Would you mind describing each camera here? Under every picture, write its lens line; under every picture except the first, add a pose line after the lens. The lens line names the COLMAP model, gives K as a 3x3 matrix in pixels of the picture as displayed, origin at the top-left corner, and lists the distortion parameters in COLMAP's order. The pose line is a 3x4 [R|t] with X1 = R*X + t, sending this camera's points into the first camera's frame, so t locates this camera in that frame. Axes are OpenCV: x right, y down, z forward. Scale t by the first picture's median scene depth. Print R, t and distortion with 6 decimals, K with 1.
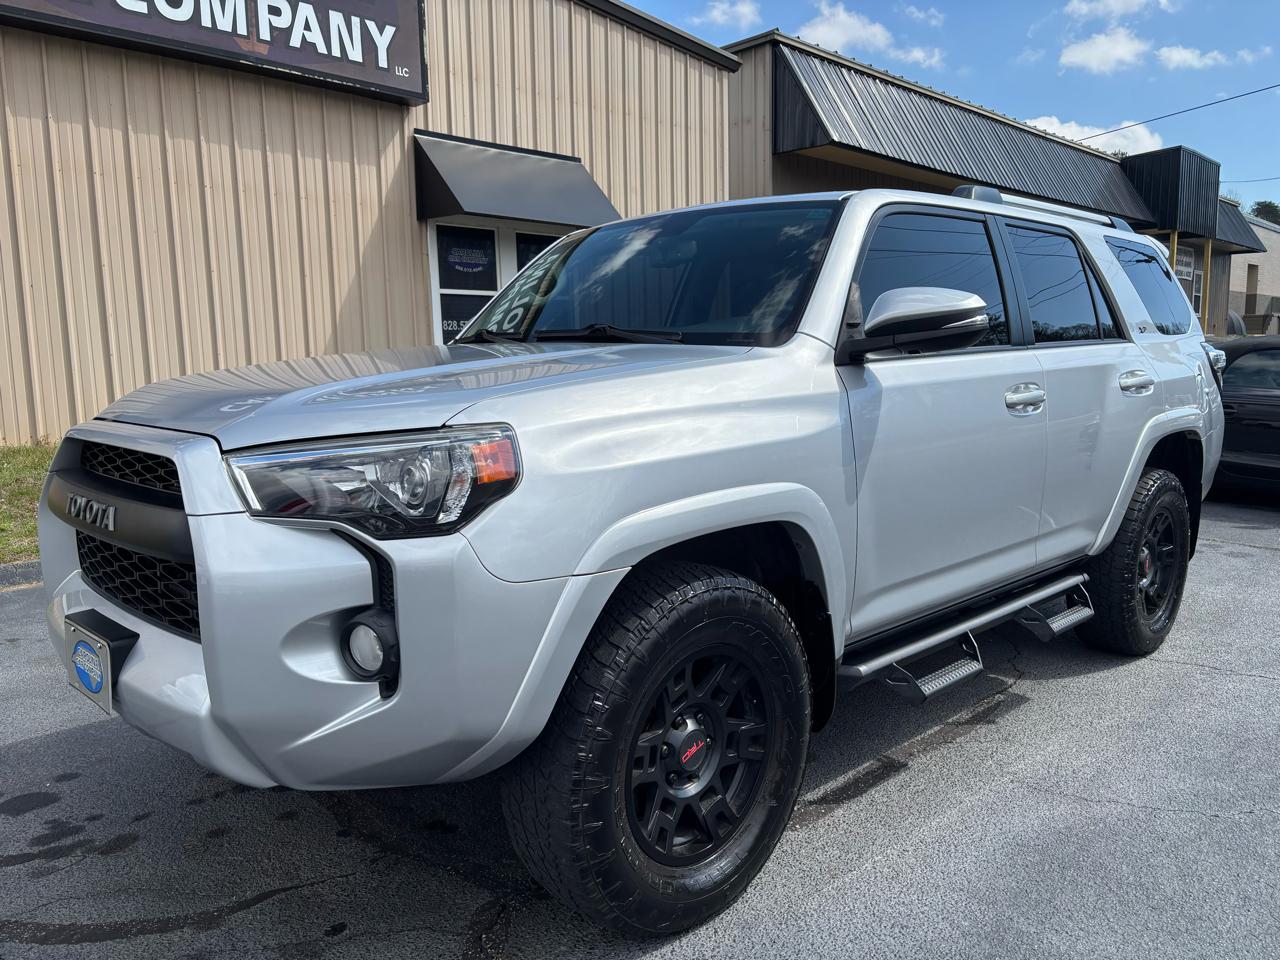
lens RADIAL K [[1002.1, 0, 643.3], [0, 1002.1, 484.2], [0, 0, 1]] dist [0.052559, -0.060181]
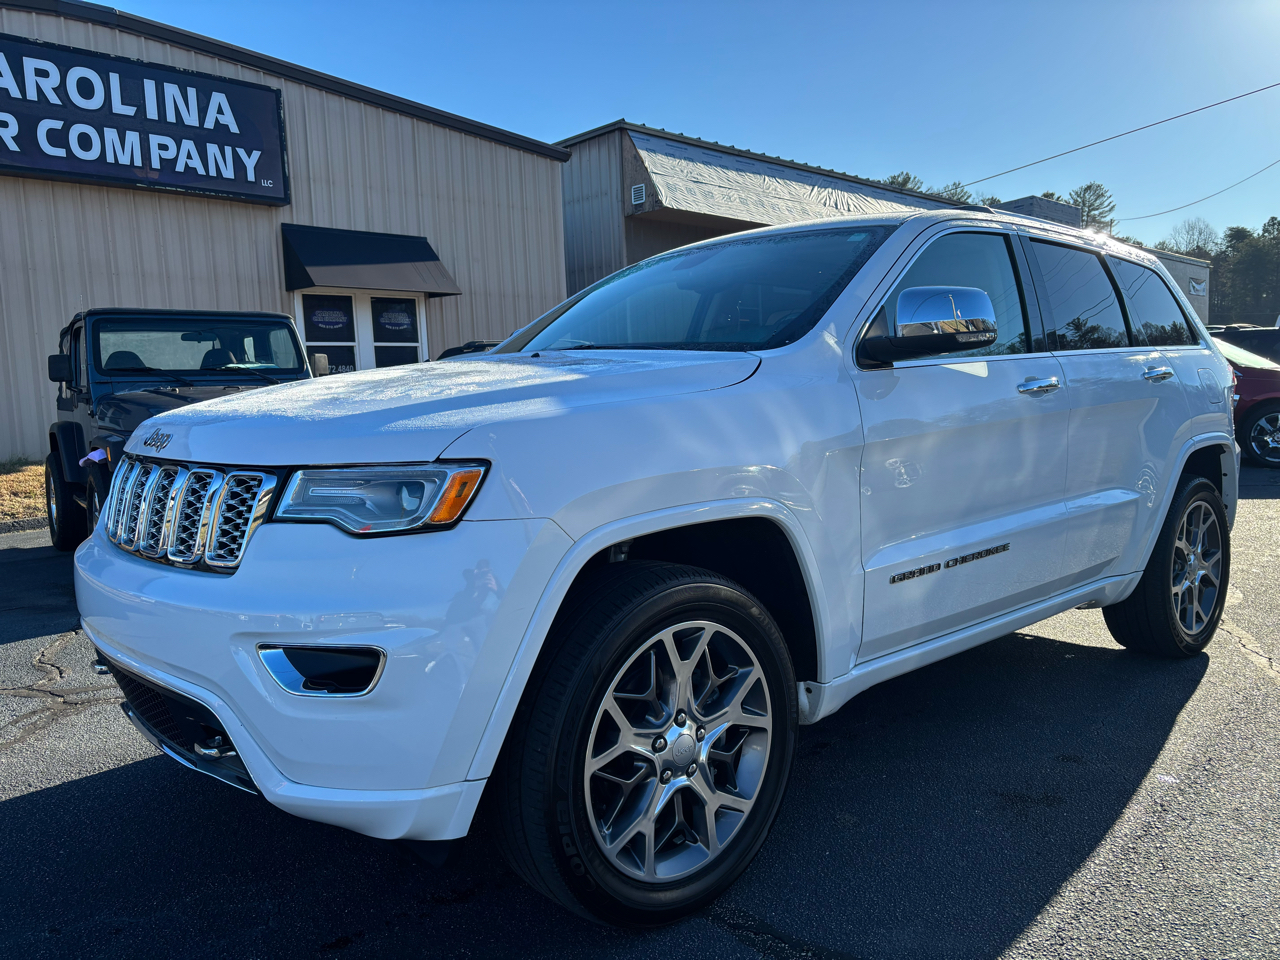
lens RADIAL K [[1018.4, 0, 644.5], [0, 1018.4, 484.8], [0, 0, 1]] dist [0.042457, -0.044193]
pose [[0.999570, -0.022791, -0.018444, 0.272405], [0.022085, 0.999048, -0.037621, 0.052823], [0.019284, 0.037198, 0.999122, -0.327948]]
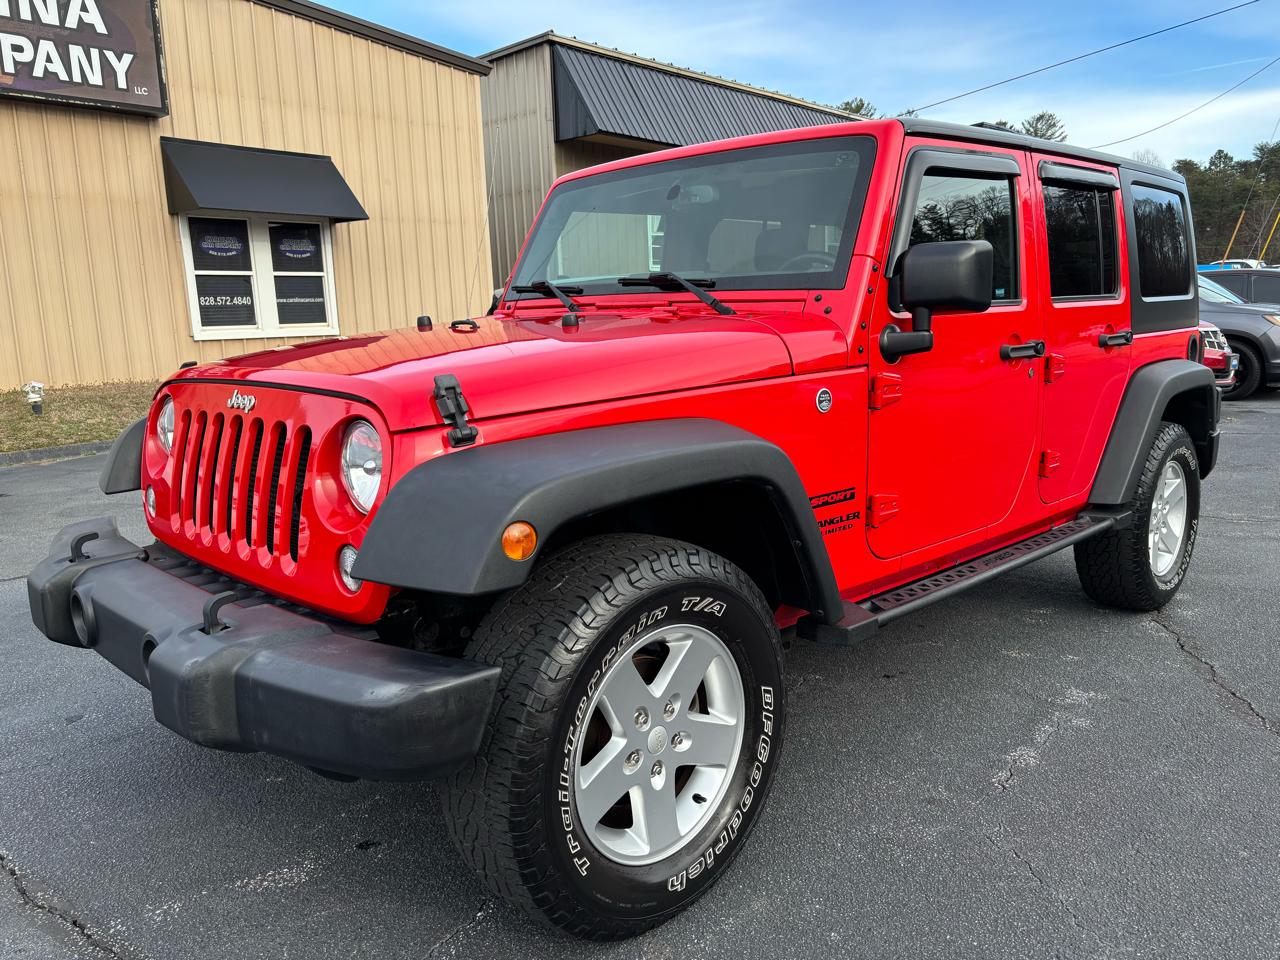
lens RADIAL K [[1003.7, 0, 647.5], [0, 1003.7, 486.8], [0, 0, 1]] dist [0.058826, -0.069604]
pose [[0.999420, -0.022131, 0.025874, 0.316771], [0.021193, 0.999128, 0.035986, 0.032301], [-0.026648, -0.035416, 0.999017, -0.239995]]
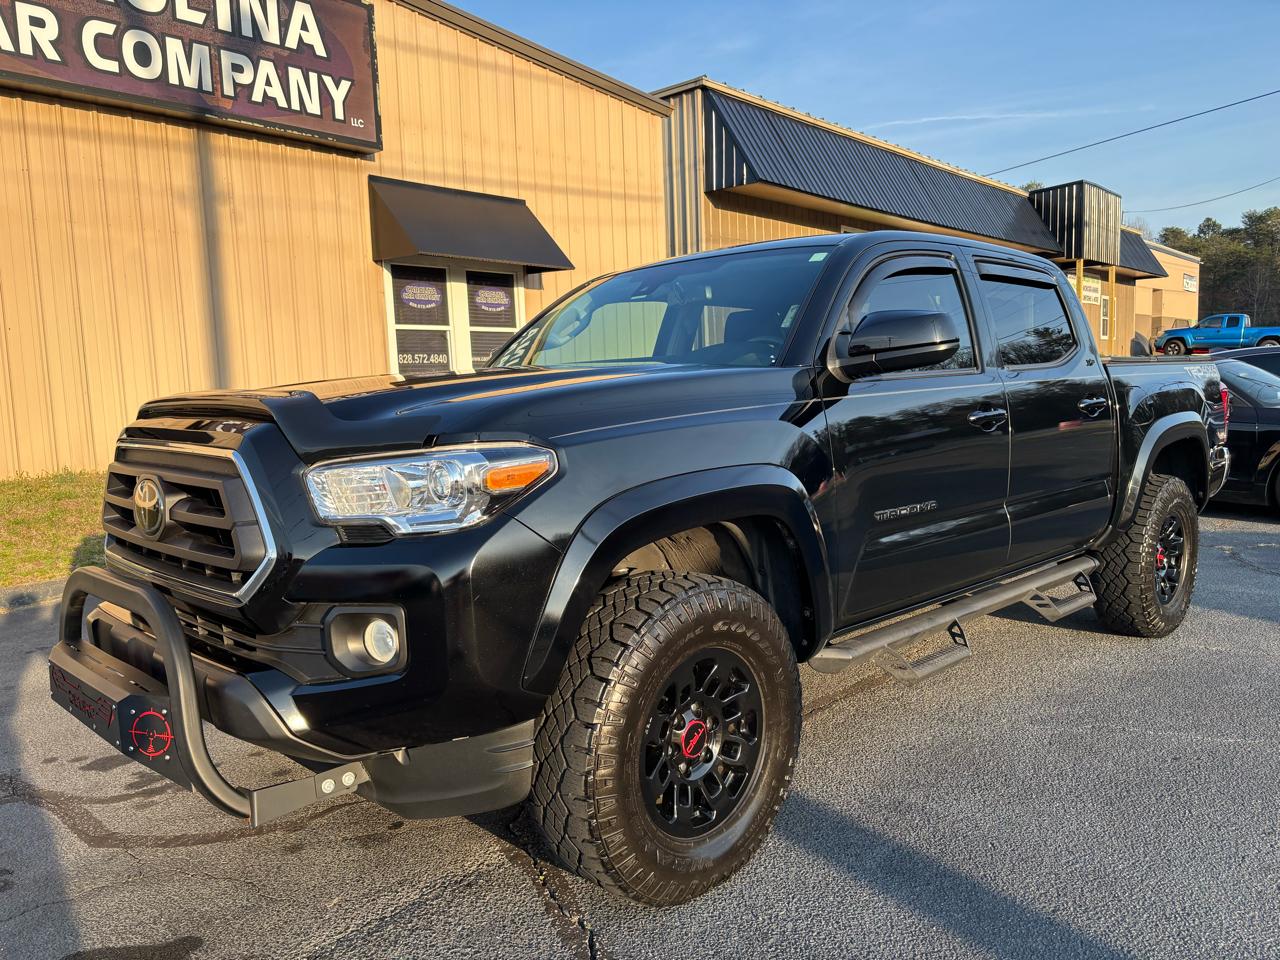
lens RADIAL K [[1003.7, 0, 644.2], [0, 1003.7, 484.5], [0, 0, 1]] dist [0.058826, -0.069604]
pose [[0.997810, -0.024439, 0.061464, -0.011745], [0.026159, 0.999284, -0.027325, 0.009669], [-0.060752, 0.028872, 0.997735, -0.070856]]
